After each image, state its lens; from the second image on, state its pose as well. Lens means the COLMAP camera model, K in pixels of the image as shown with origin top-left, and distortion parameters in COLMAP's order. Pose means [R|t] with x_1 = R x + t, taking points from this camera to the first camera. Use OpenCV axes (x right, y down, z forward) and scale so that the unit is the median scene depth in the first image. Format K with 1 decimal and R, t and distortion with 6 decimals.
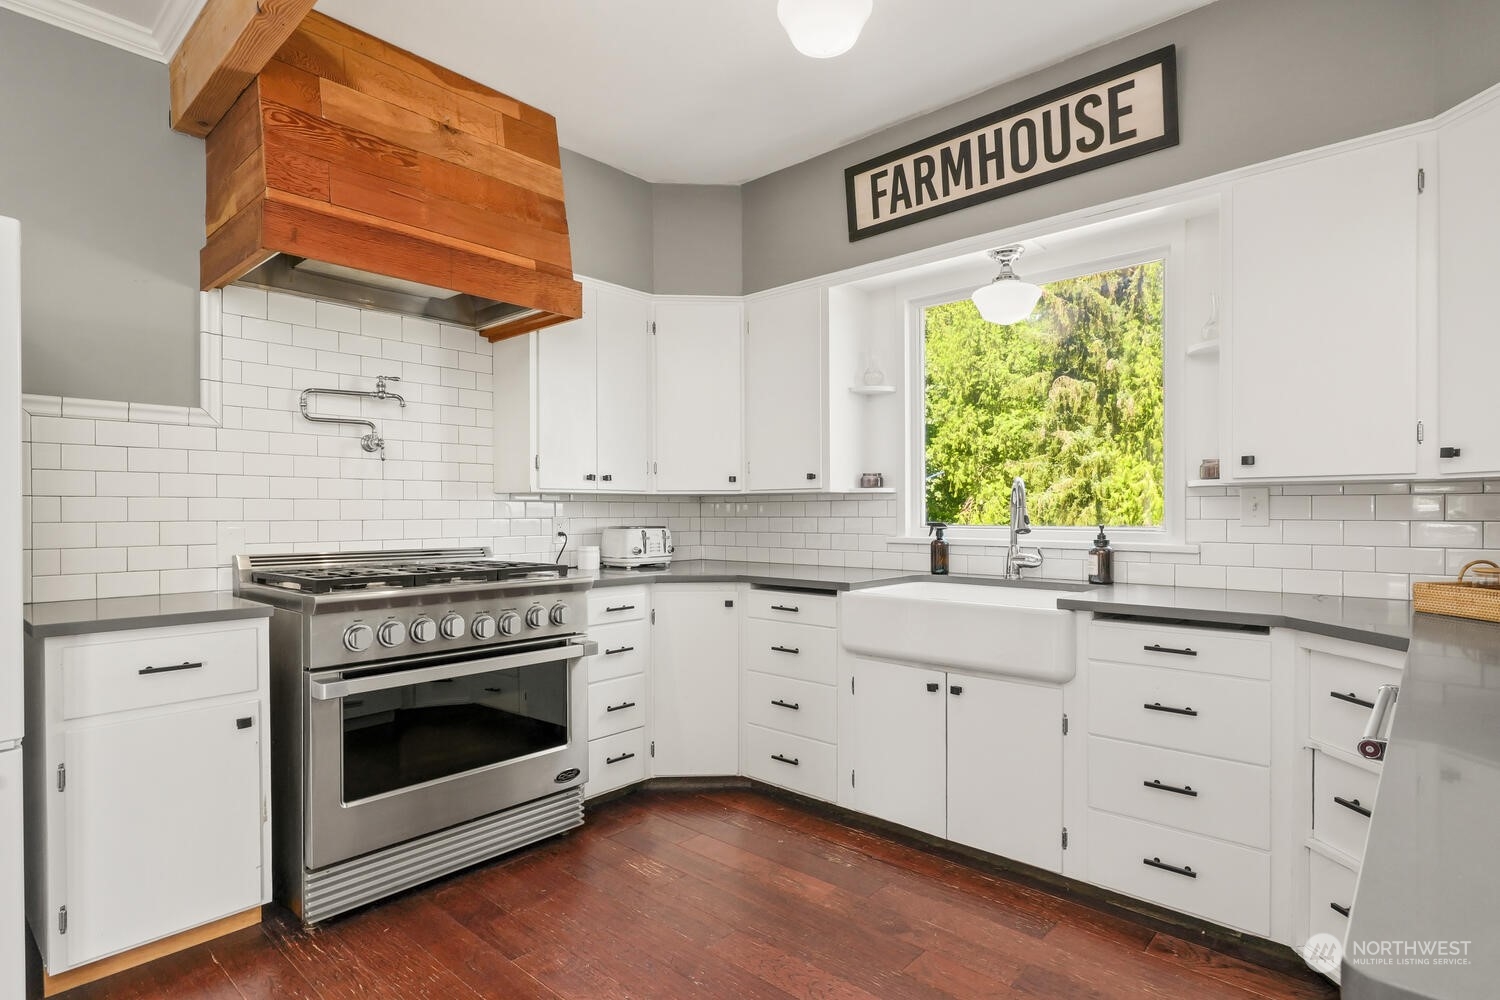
lens RADIAL K [[781.3, 0, 726.3], [0, 781.3, 504.5], [0, 0, 1]] dist [0.000745, -0.000442]
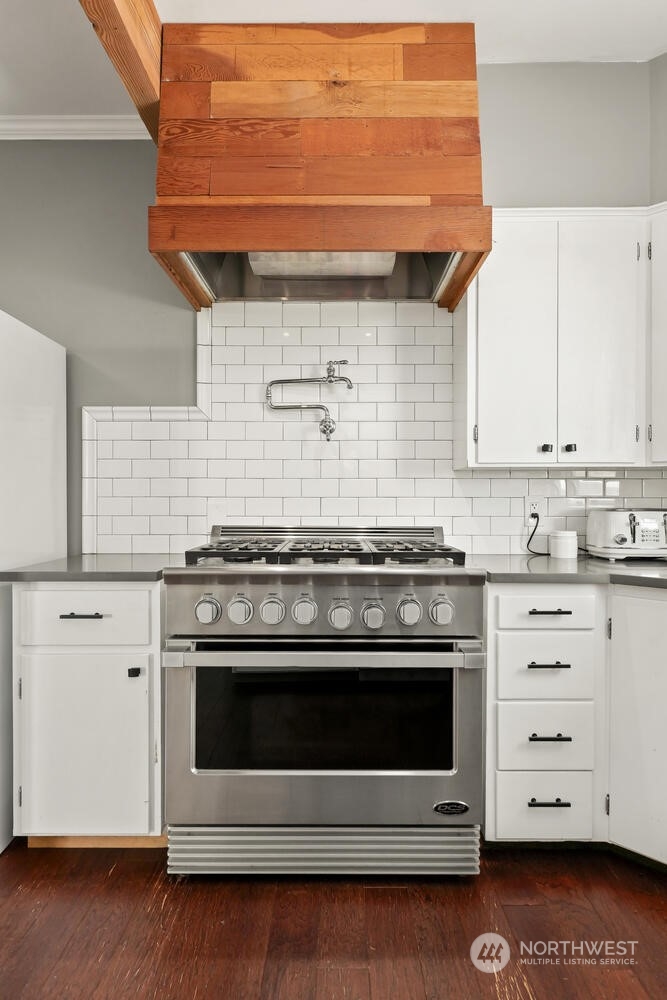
lens RADIAL K [[520.9, 0, 560.1], [0, 520.9, 502.8], [0, 0, 1]] dist [0.000745, -0.000442]
pose [[0.677688, 0.004002, -0.735339, 0.282282], [0.004102, 0.999949, 0.009222, 0.021393], [0.735338, -0.009266, 0.677637, 0.735414]]
